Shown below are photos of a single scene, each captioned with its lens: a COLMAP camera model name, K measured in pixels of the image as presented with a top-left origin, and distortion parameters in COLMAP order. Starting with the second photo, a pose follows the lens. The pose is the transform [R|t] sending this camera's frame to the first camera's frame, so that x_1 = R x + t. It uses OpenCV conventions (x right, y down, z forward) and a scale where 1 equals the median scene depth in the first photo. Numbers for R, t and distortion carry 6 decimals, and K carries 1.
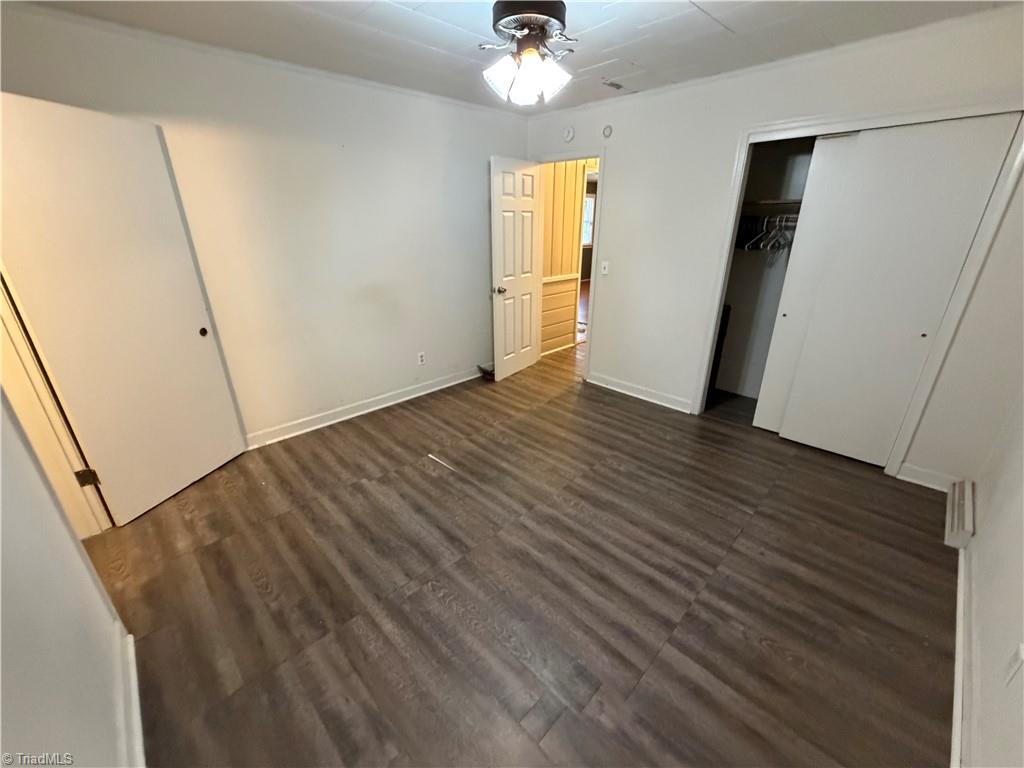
lens RADIAL K [[407.8, 0, 509.6], [0, 407.8, 384.1], [0, 0, 1]] dist [-0.000715, 0.000312]
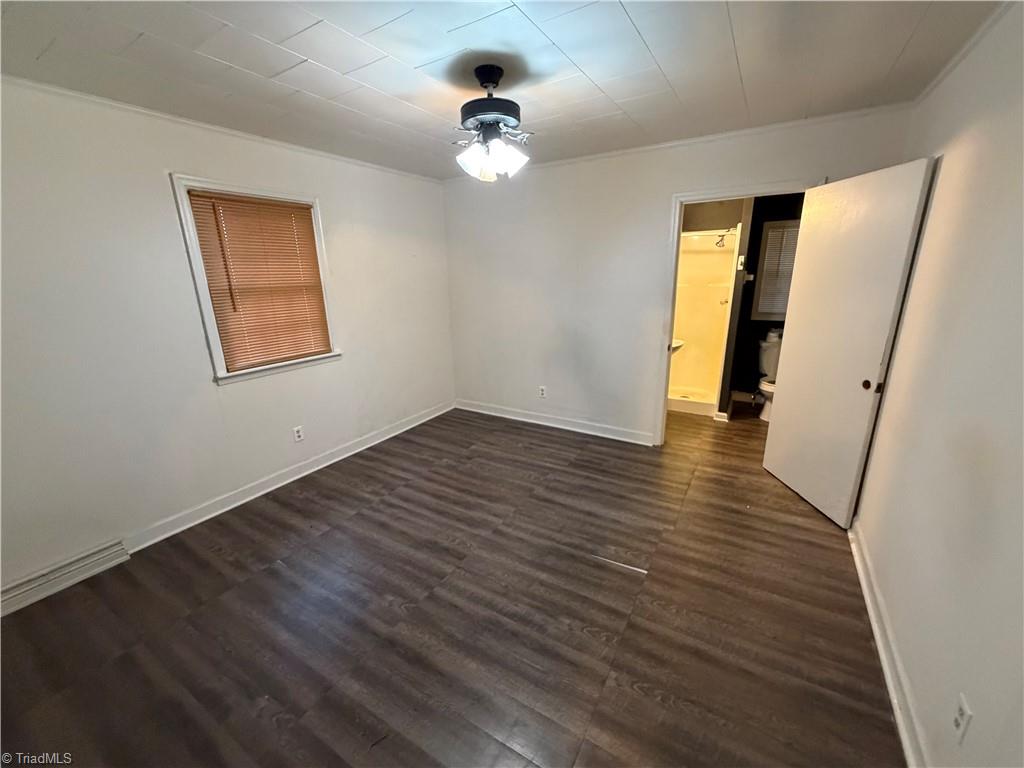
lens RADIAL K [[407.8, 0, 509.6], [0, 407.8, 384.1], [0, 0, 1]] dist [-0.000715, 0.000312]
pose [[-0.967887, 0.092144, -0.233888, 0.237218], [-0.068330, 0.798937, 0.597521, -0.668653], [0.241920, 0.594314, -0.766985, 1.644341]]
